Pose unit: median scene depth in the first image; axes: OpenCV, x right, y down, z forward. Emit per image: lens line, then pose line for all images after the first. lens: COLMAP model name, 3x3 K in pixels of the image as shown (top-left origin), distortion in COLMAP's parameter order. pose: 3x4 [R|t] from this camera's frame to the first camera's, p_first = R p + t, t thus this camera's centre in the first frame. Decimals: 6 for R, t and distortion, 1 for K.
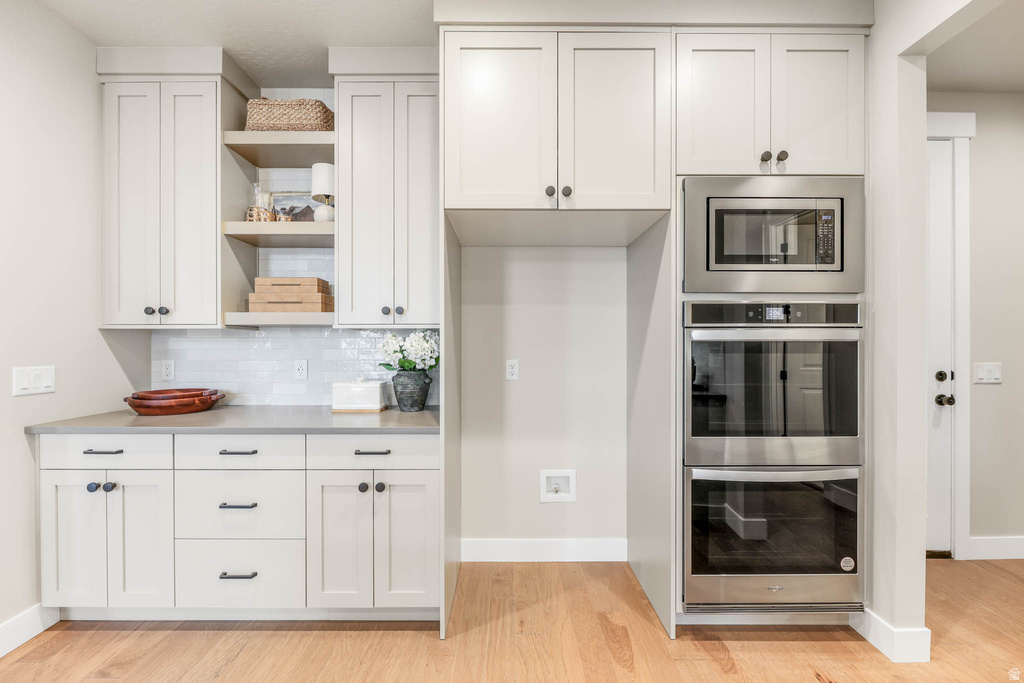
lens RADIAL K [[424.6, 0, 499.9], [0, 424.6, 347.0], [0, 0, 1]] dist [-0.002195, -0.000322]
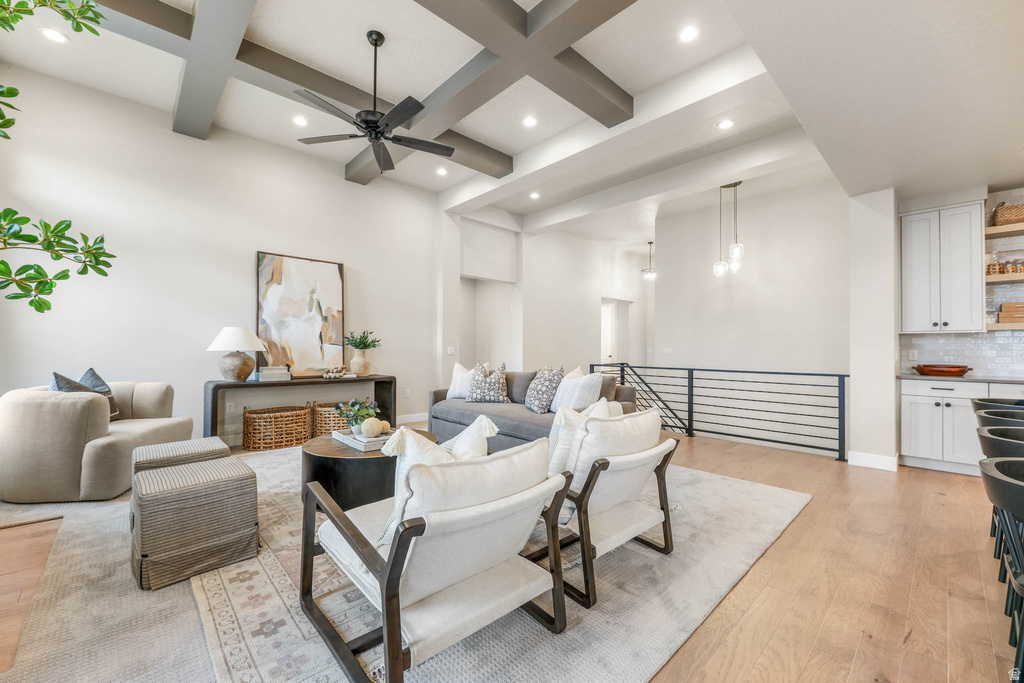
lens RADIAL K [[414.2, 0, 509.9], [0, 414.2, 343.0], [0, 0, 1]] dist [-0.001167, -0.000296]
pose [[0.688180, -0.006335, -0.725513, -0.776819], [-0.008406, 0.999825, -0.016703, 0.053178], [0.725492, 0.017593, 0.688006, -1.801682]]
